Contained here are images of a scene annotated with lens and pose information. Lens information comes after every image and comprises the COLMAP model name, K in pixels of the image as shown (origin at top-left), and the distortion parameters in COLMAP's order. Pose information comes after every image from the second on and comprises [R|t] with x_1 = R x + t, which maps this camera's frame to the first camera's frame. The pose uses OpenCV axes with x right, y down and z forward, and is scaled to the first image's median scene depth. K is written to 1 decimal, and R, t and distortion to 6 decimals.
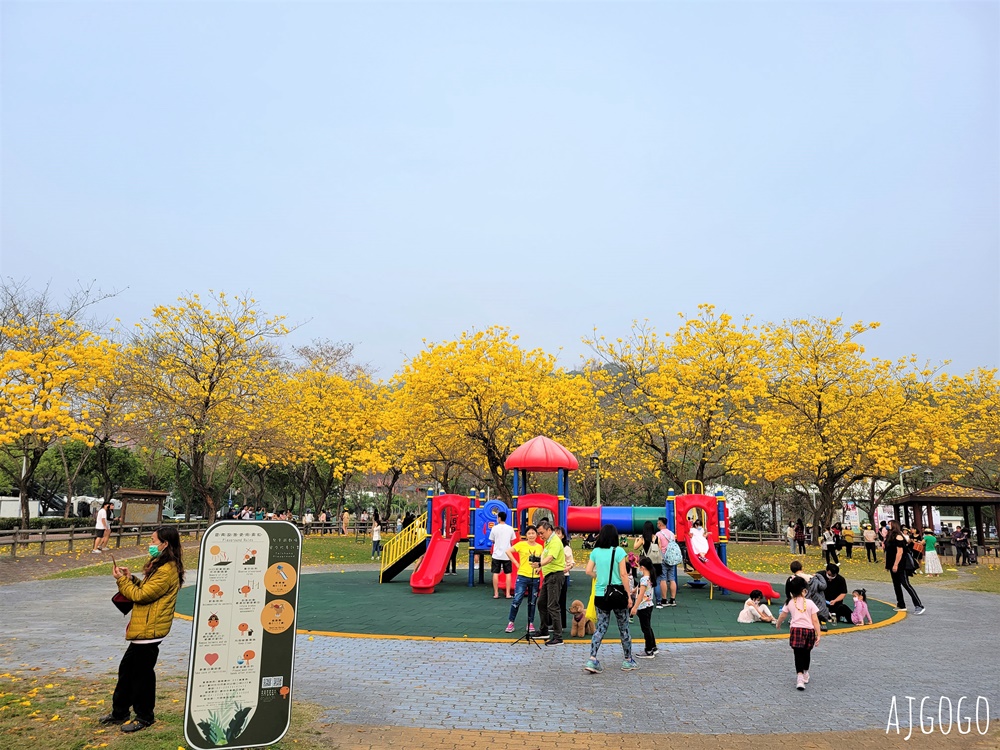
lens RADIAL K [[754.9, 0, 497.0], [0, 754.9, 373.7], [0, 0, 1]] dist [0.031524, 0.002479]
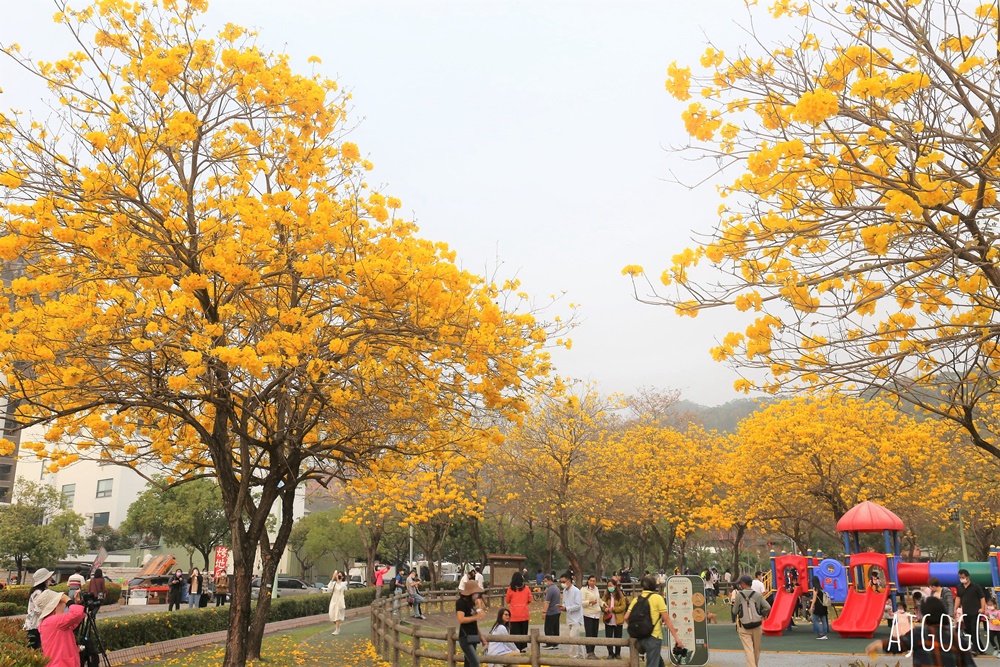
lens RADIAL K [[1015.5, 0, 494.4], [0, 1015.5, 331.0], [0, 0, 1]] dist [0.002848, 0.000000]
pose [[0.933277, -0.103257, -0.343994, 0.053848], [0.085031, 0.994076, -0.067697, -0.072099], [0.348947, 0.033930, 0.936528, -0.396471]]
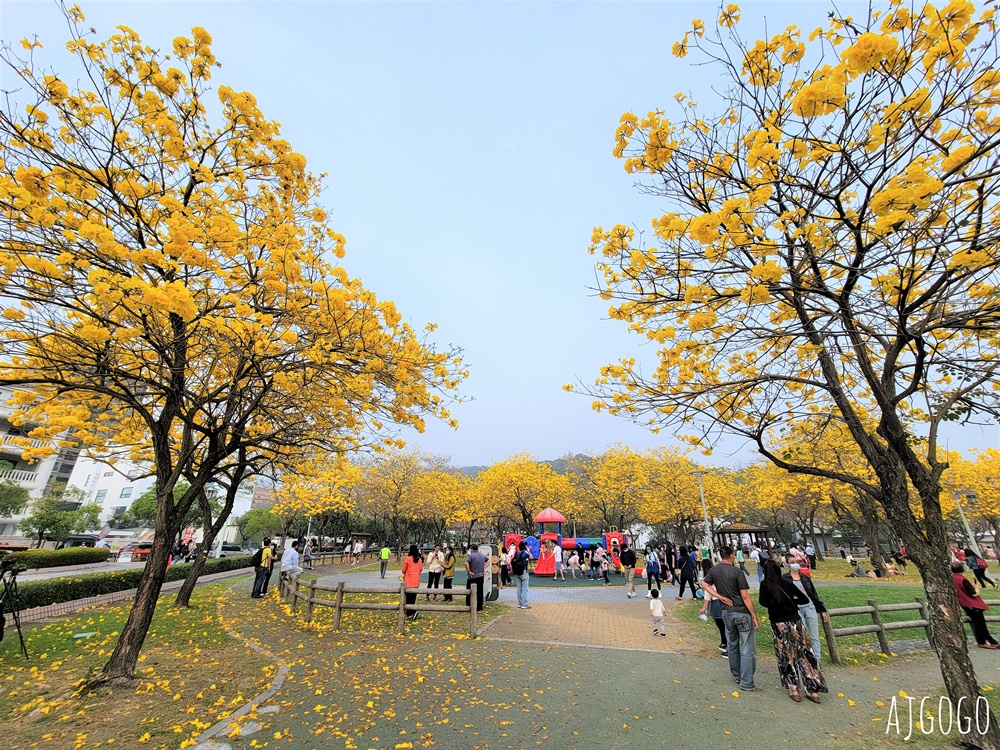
lens RADIAL K [[421.4, 0, 503.1], [0, 421.4, 377.4], [0, 0, 1]] dist [0.001866, -0.000796]
pose [[0.999353, -0.027365, -0.023320, -0.027858], [0.022478, 0.981765, -0.188763, -0.046195], [0.028060, 0.188116, 0.981746, -0.247081]]
